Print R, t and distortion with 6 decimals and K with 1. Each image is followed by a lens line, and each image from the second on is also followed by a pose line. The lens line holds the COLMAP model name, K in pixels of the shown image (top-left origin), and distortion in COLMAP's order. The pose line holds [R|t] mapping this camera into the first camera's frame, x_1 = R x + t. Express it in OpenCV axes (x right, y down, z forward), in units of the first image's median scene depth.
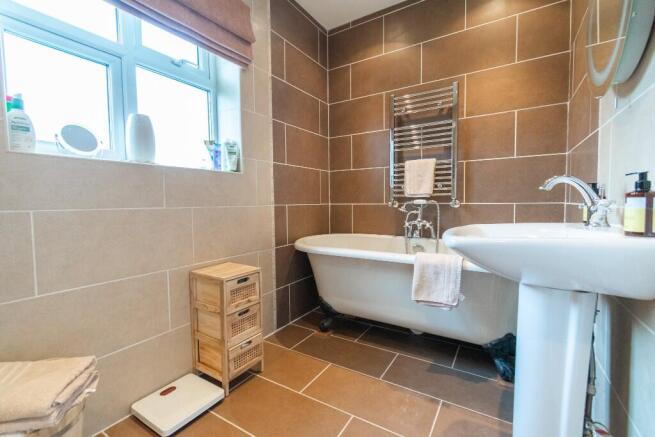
lens RADIAL K [[288.5, 0, 328.5], [0, 288.5, 215.4], [0, 0, 1]] dist [0.001264, -0.000171]
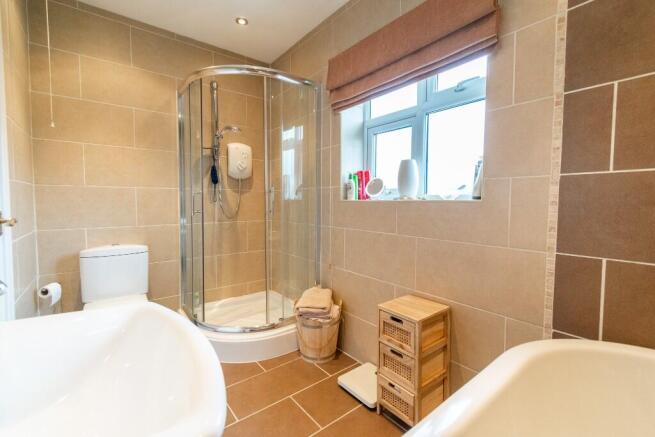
lens RADIAL K [[288.5, 0, 328.6], [0, 288.5, 219.2], [0, 0, 1]] dist [0.001264, -0.000171]
pose [[-0.333384, 0.067897, -0.940343, 0.621711], [-0.045091, 0.995114, 0.087838, -0.171221], [0.941712, 0.071685, -0.328694, 1.030875]]
